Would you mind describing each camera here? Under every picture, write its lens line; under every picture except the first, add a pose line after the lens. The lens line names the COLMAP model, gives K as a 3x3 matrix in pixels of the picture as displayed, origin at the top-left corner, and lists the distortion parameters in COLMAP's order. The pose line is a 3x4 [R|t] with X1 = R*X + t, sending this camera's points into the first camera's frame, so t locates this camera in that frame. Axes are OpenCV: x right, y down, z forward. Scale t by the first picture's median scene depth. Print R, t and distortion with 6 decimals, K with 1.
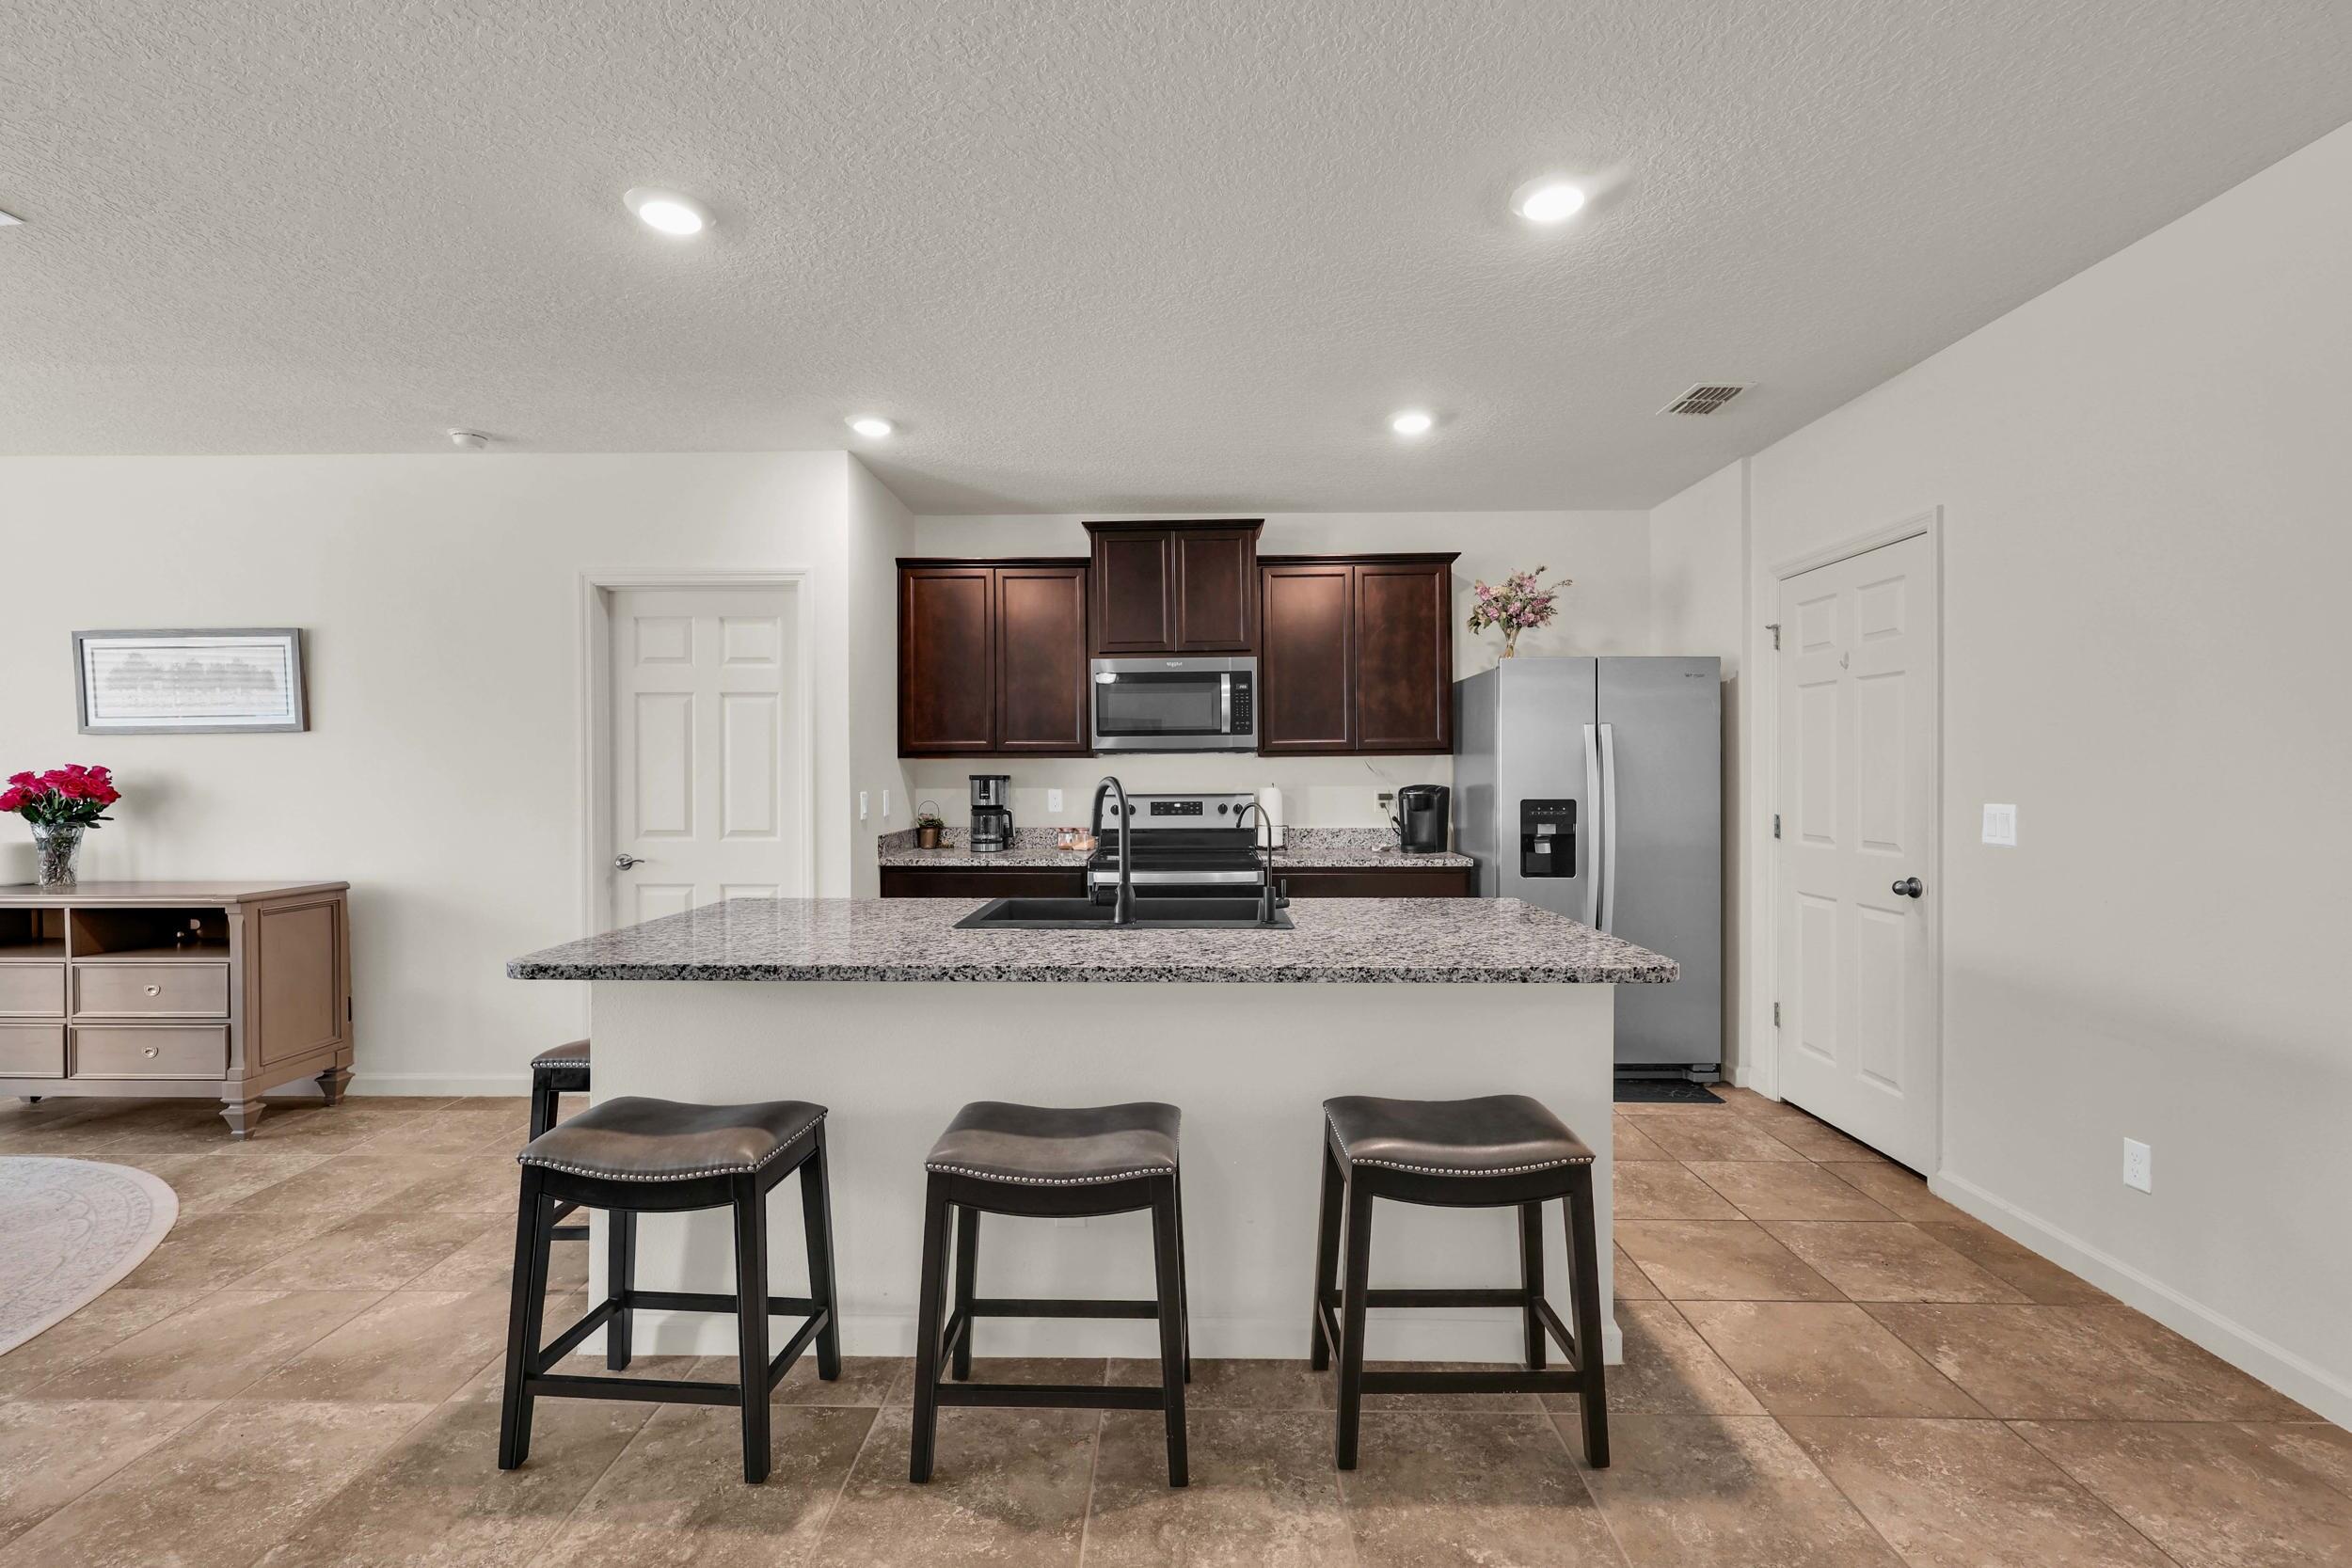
lens RADIAL K [[1023.4, 0, 1180.3], [0, 1023.4, 780.5], [0, 0, 1]] dist [0.000565, 0.000500]
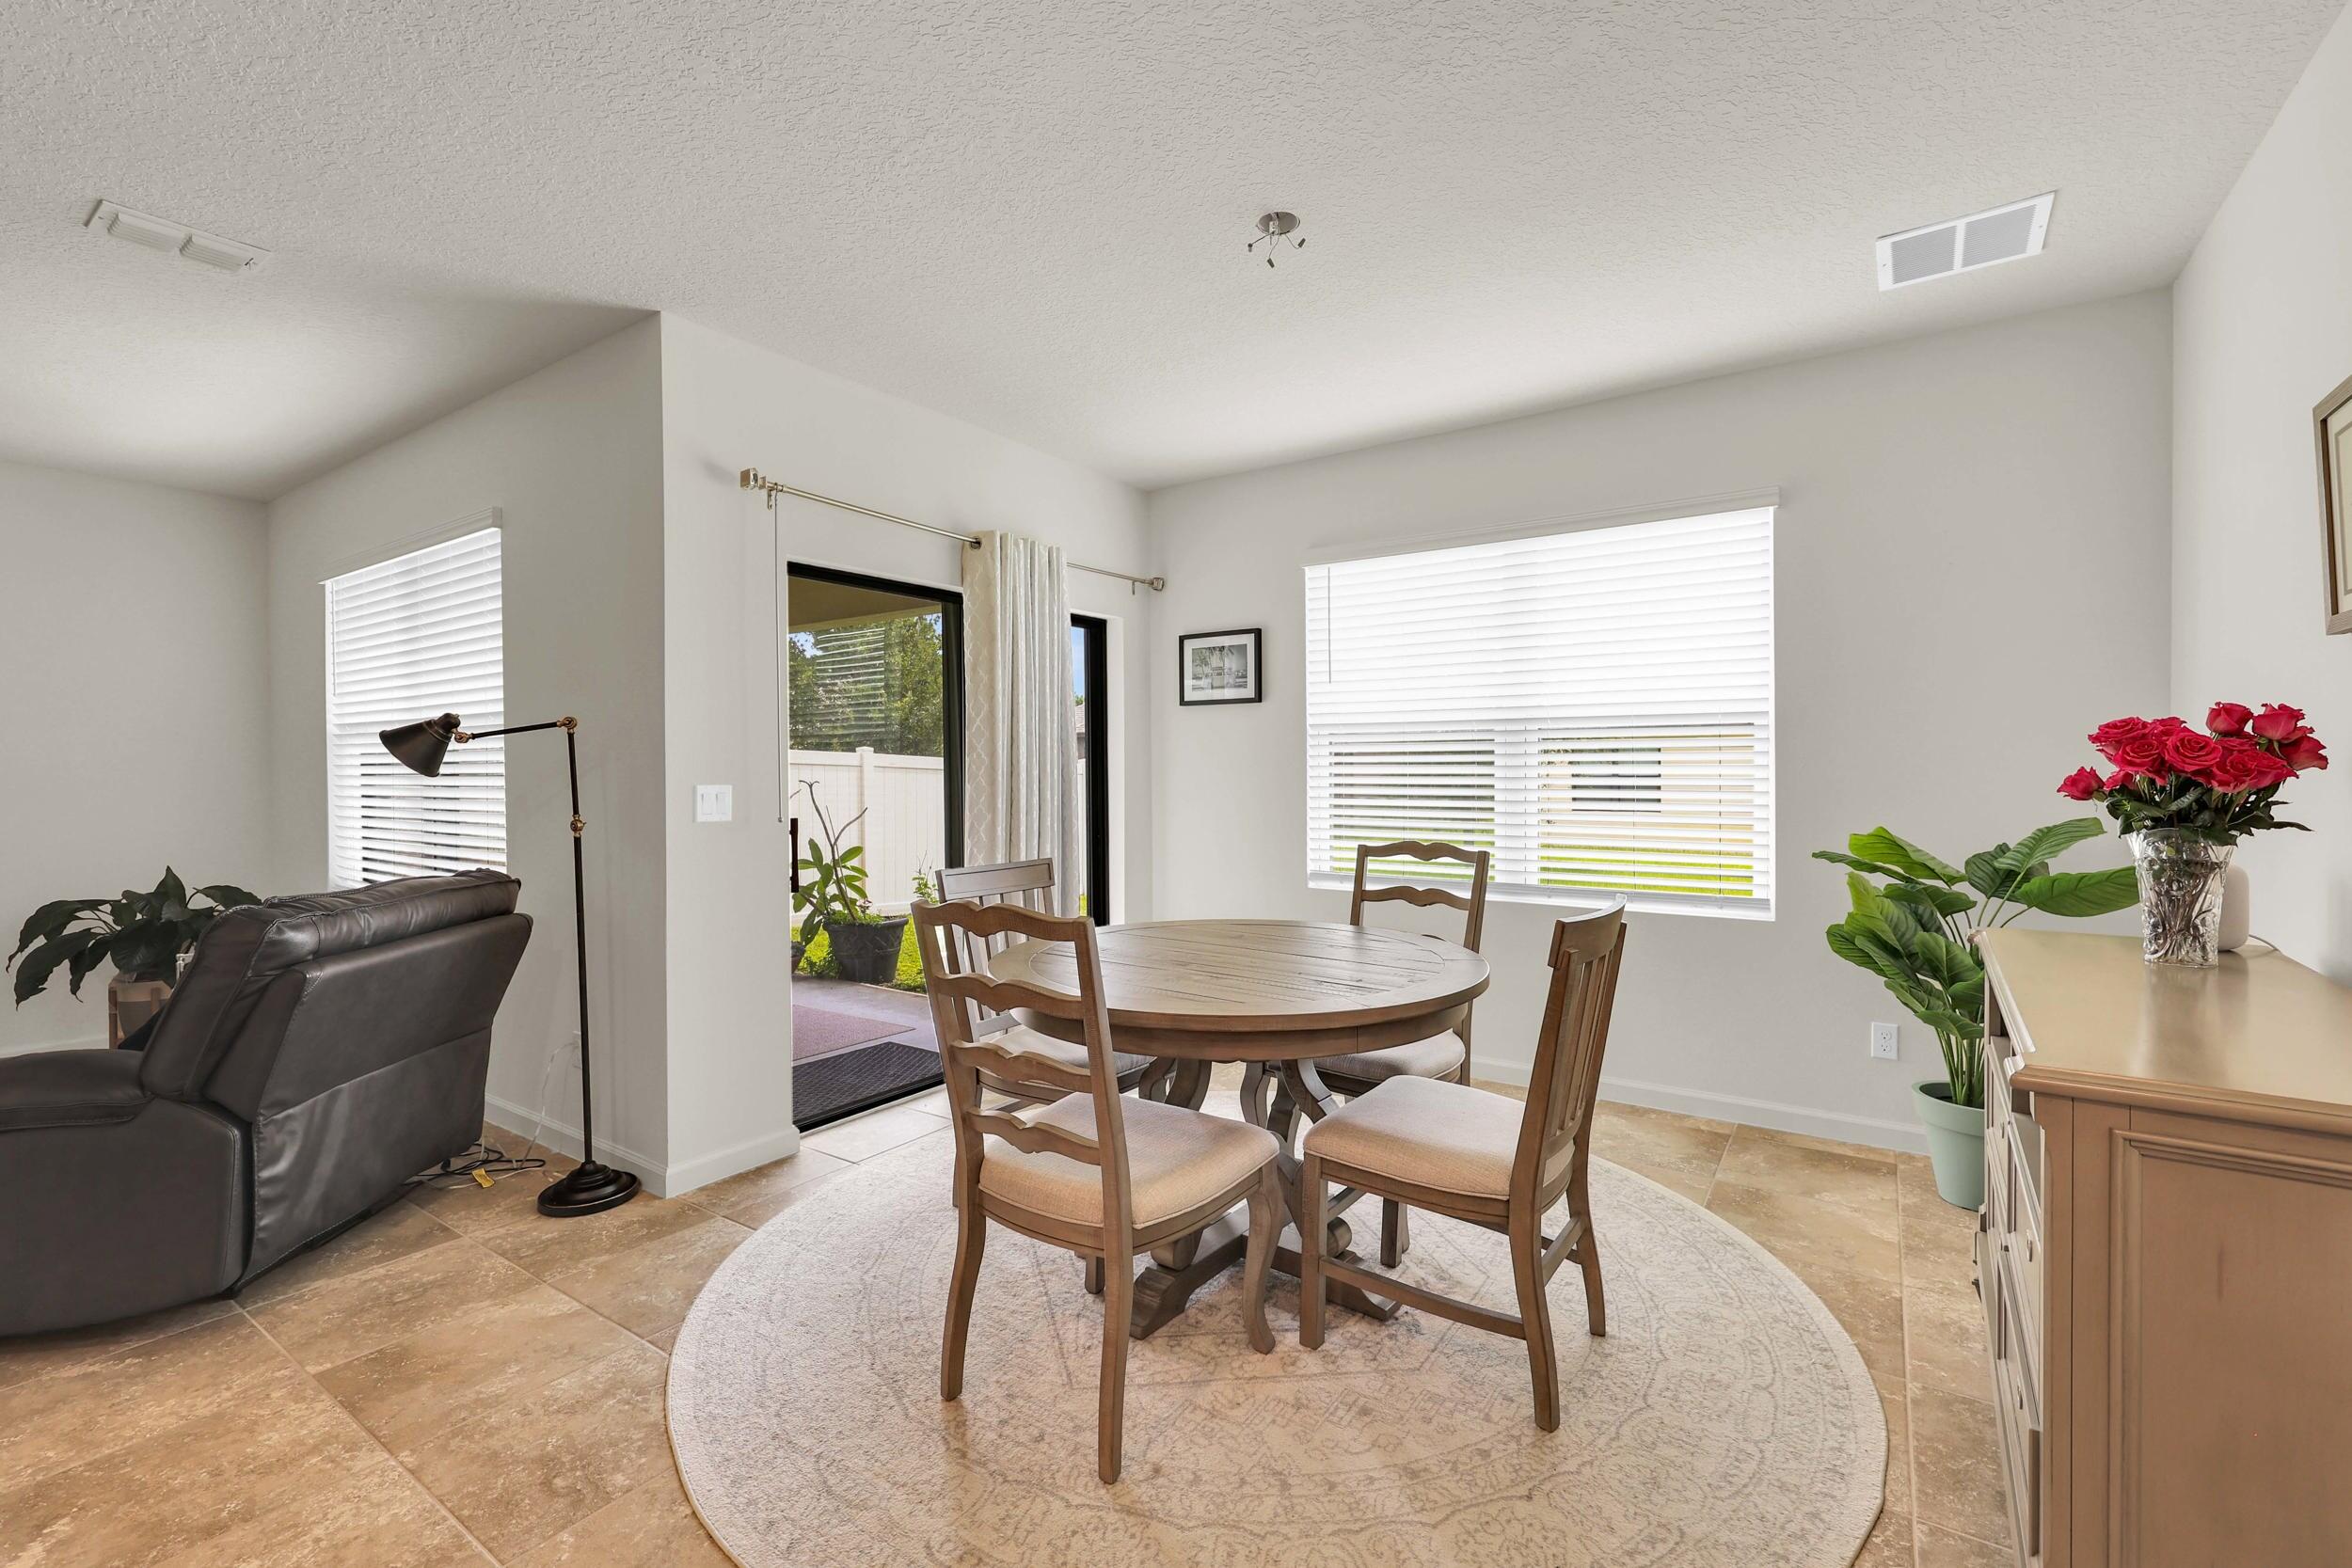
lens RADIAL K [[1012.6, 0, 1187.5], [0, 1012.6, 775.6], [0, 0, 1]] dist [0.011101, 0.000373]
pose [[-0.559275, 0.011175, -0.828907, -0.415131], [-0.000845, 0.999901, 0.014050, 0.010006], [0.828982, 0.008558, -0.559210, 0.820710]]
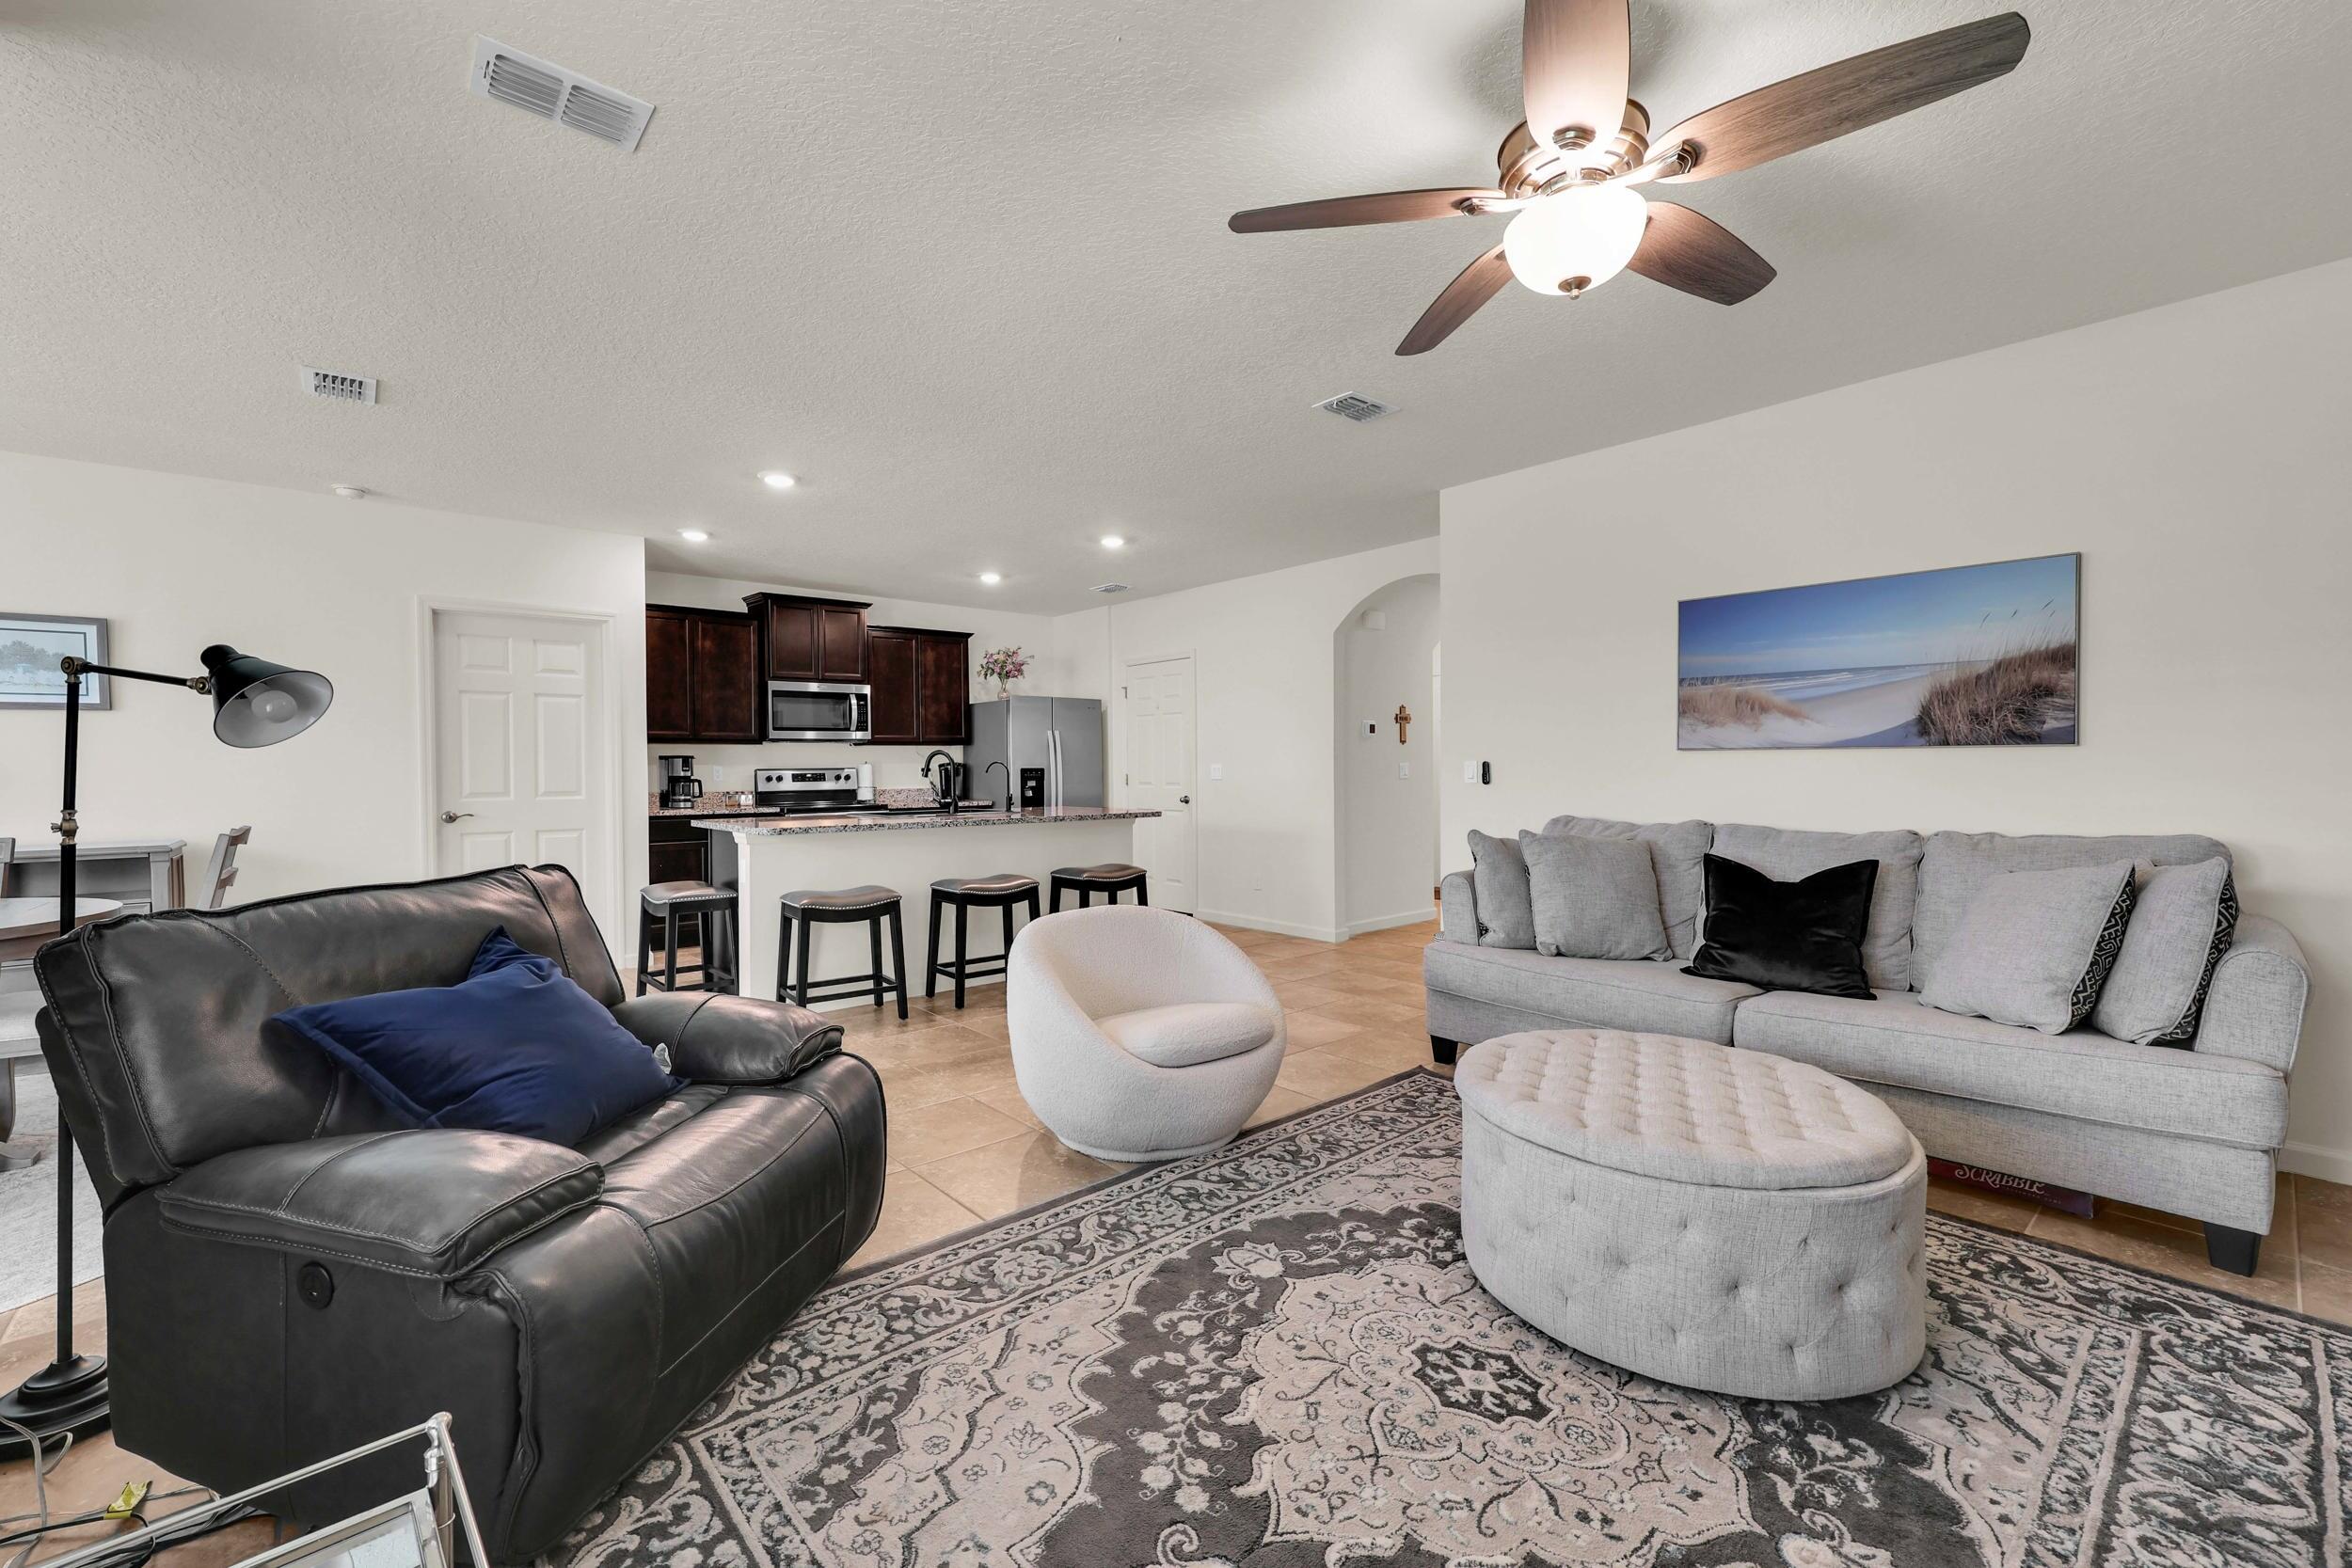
lens RADIAL K [[960.1, 0, 1185.9], [0, 960.1, 780.6], [0, 0, 1]] dist [-0.001187, 0.000255]
pose [[0.736714, -0.011316, 0.676110, -0.681414], [0.009705, 0.999934, 0.006162, 0.034114], [-0.676135, 0.002022, 0.736775, -0.568324]]
